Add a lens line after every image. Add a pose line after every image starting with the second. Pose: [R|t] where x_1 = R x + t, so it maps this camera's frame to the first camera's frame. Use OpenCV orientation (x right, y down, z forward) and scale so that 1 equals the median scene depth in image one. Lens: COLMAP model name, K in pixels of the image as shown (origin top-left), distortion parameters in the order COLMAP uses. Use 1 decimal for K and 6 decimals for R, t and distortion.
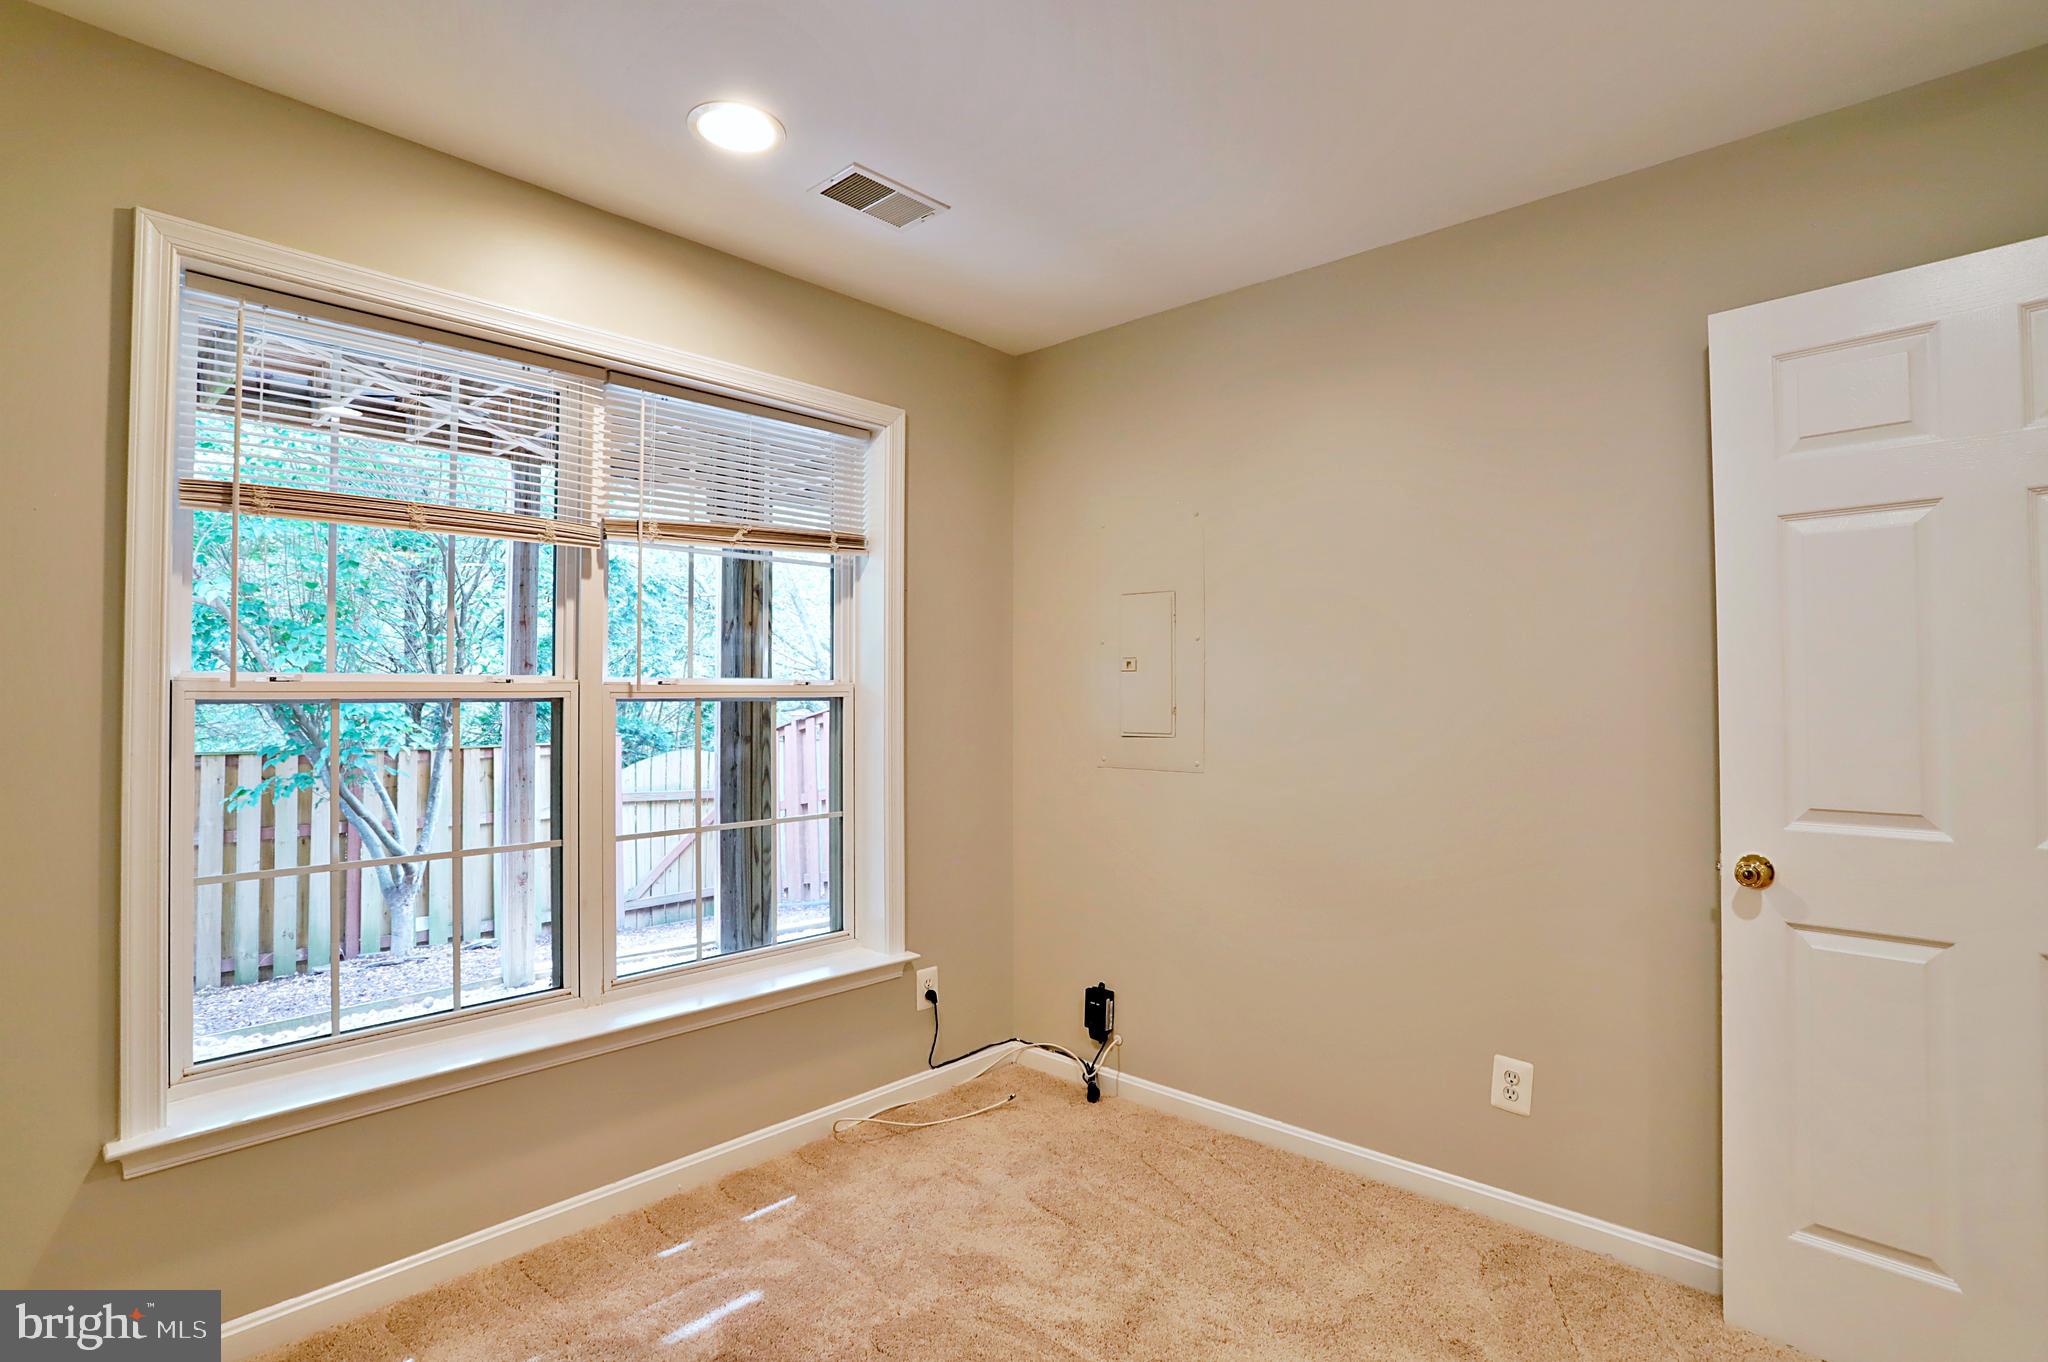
lens RADIAL K [[1029.2, 0, 1024.0], [0, 1029.2, 681.0], [0, 0, 1]] dist [-0.025055, 0.000362]
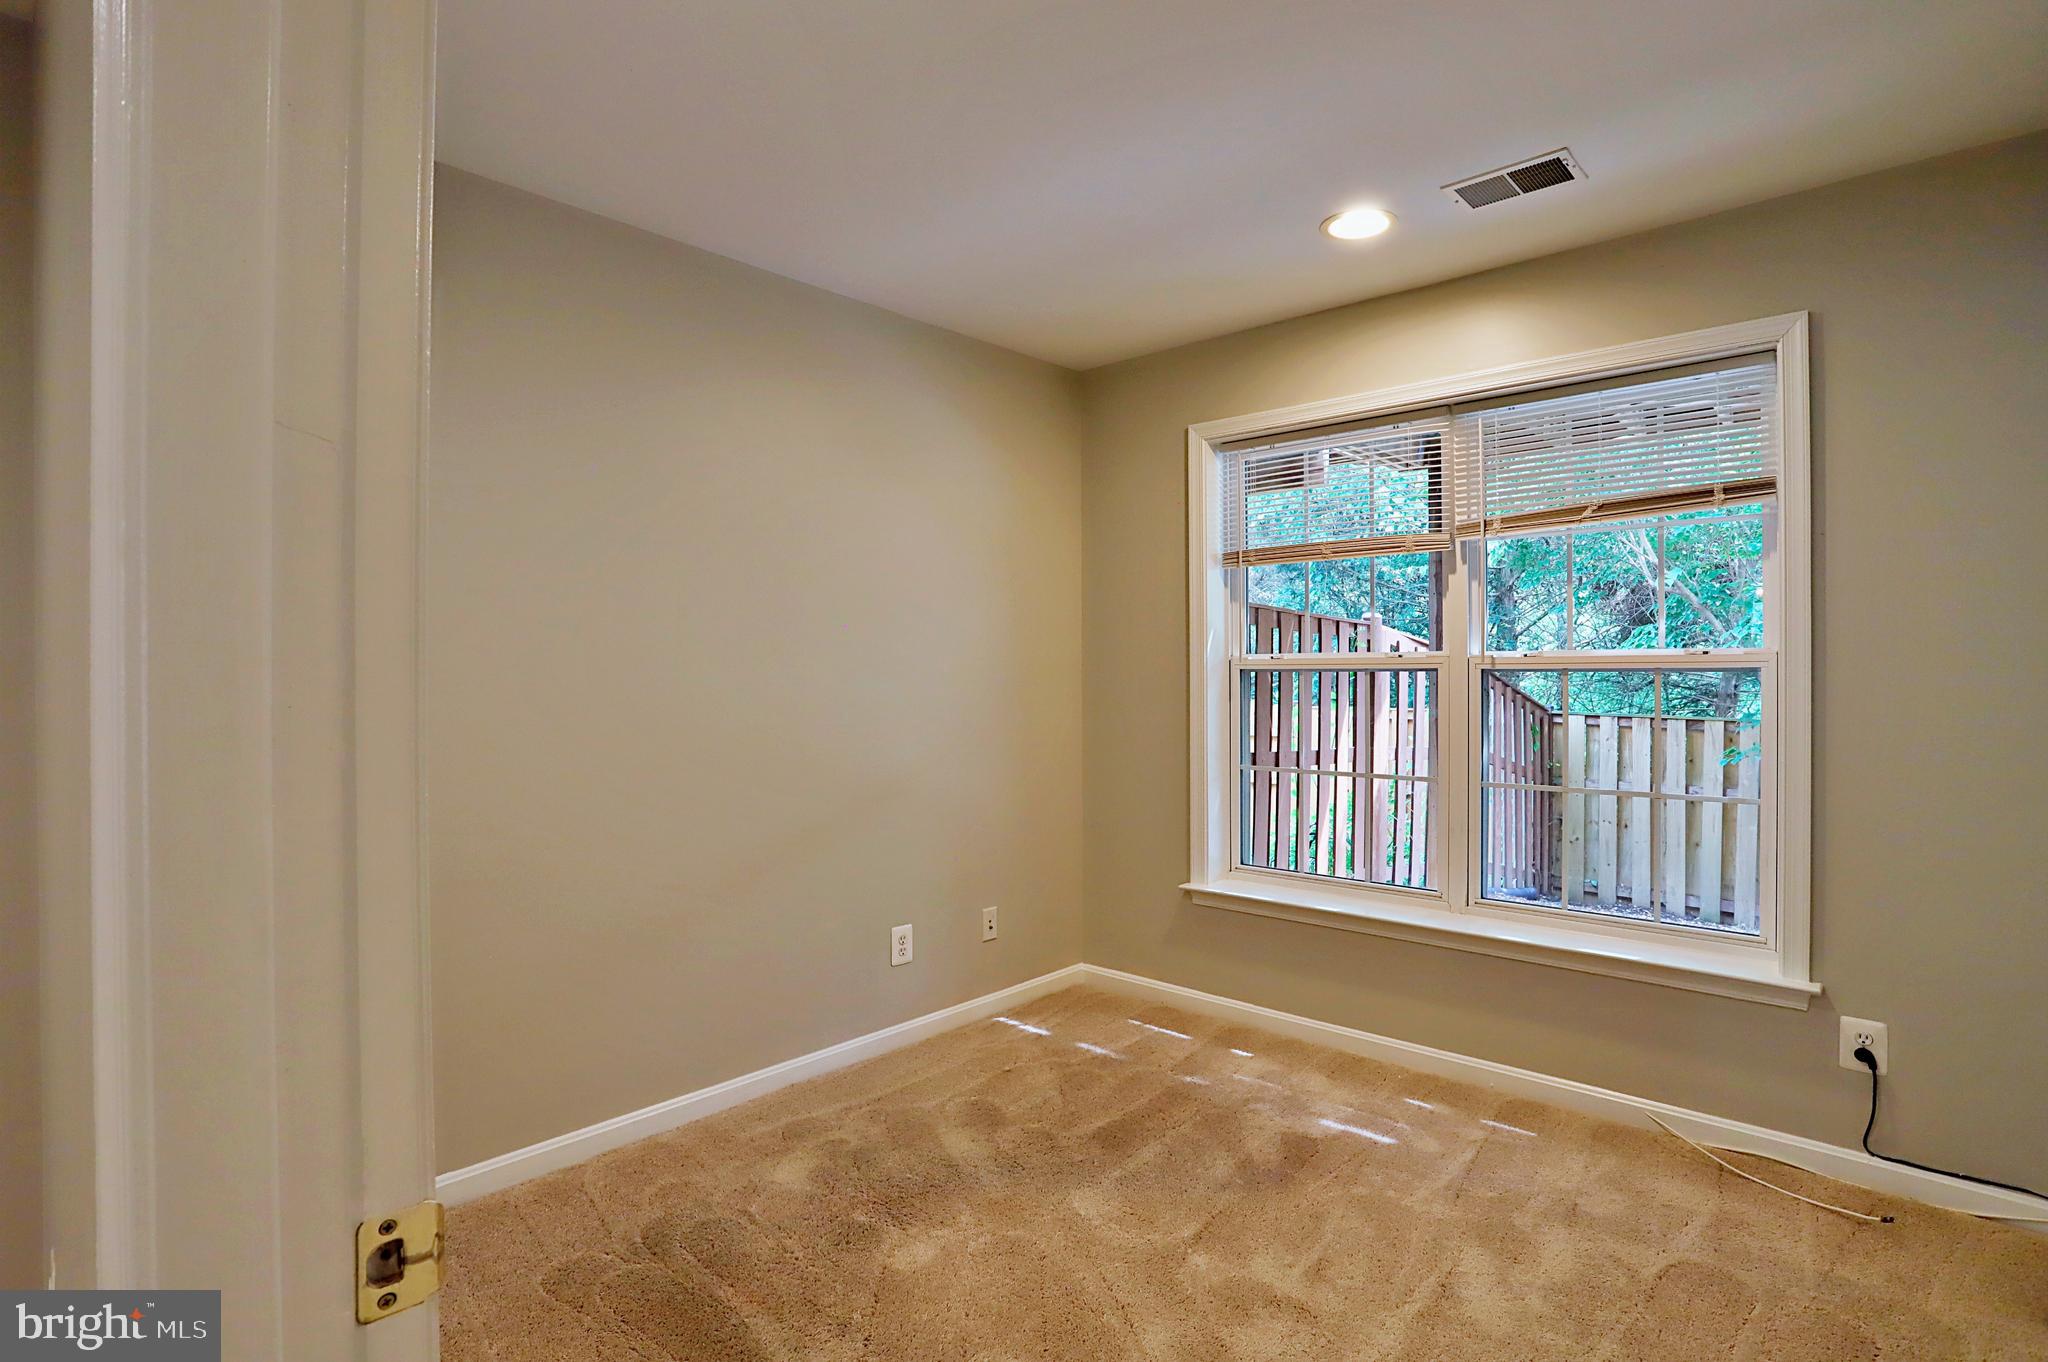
lens RADIAL K [[982.9, 0, 1017.8], [0, 982.9, 680.5], [0, 0, 1]] dist [-0.064093, 0.026755]
pose [[-0.005909, 0.008551, -0.999946, 0.738603], [0.010297, 0.999911, 0.008490, 0.015621], [0.999930, -0.010246, -0.005997, 0.445697]]
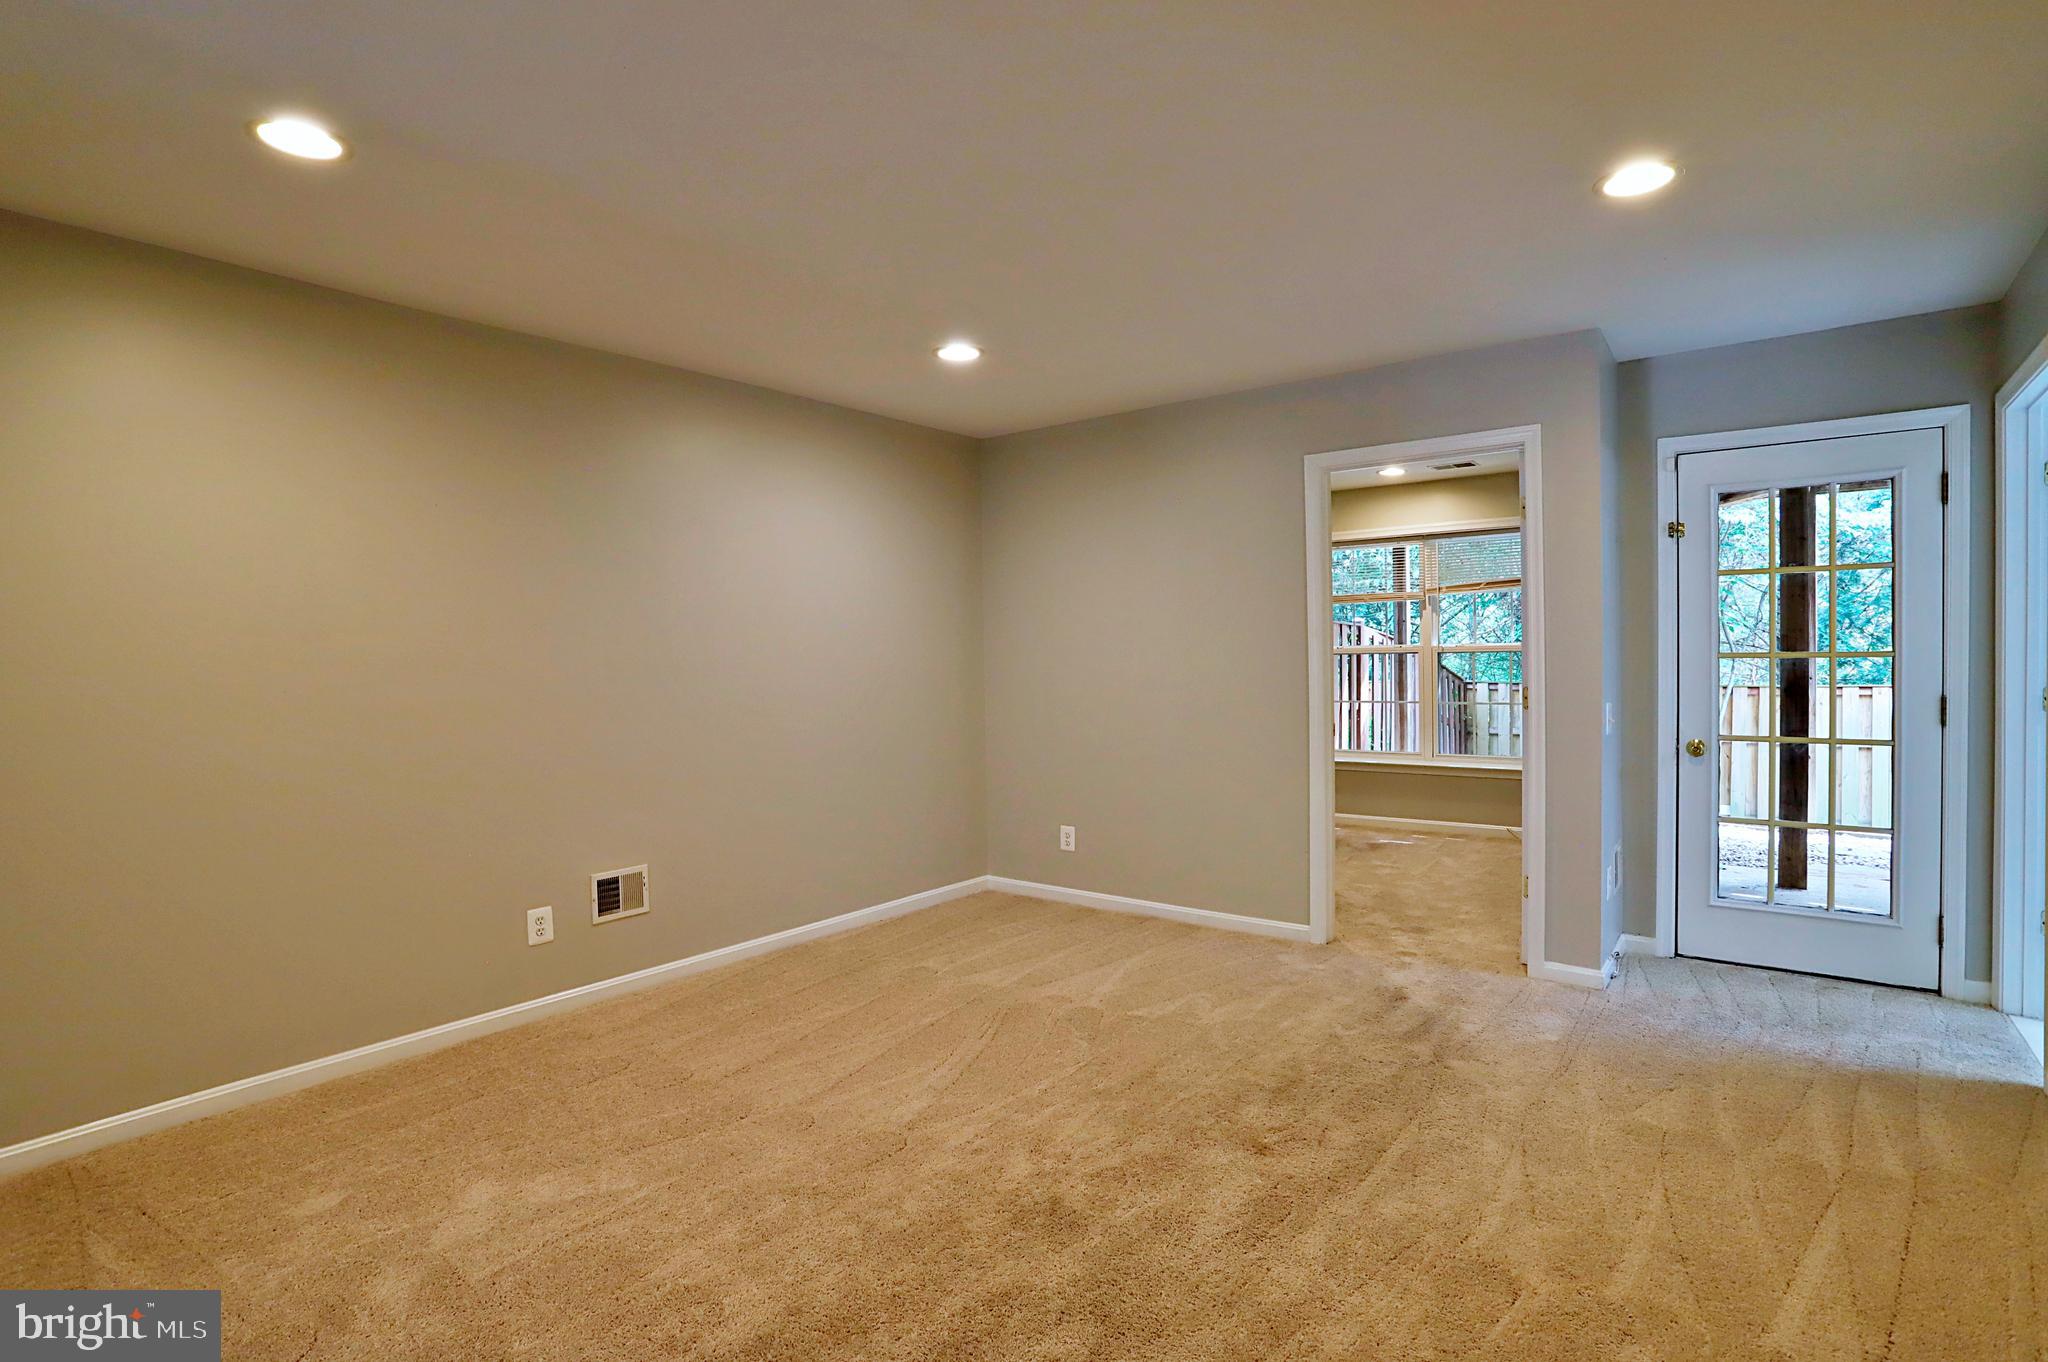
lens RADIAL K [[982.9, 0, 1017.8], [0, 982.9, 680.5], [0, 0, 1]] dist [-0.064093, 0.026755]
pose [[0.069017, 0.019751, -0.997420, 2.085285], [0.024742, 0.999463, 0.021503, 0.009144], [0.997309, -0.026162, 0.068492, -0.301585]]
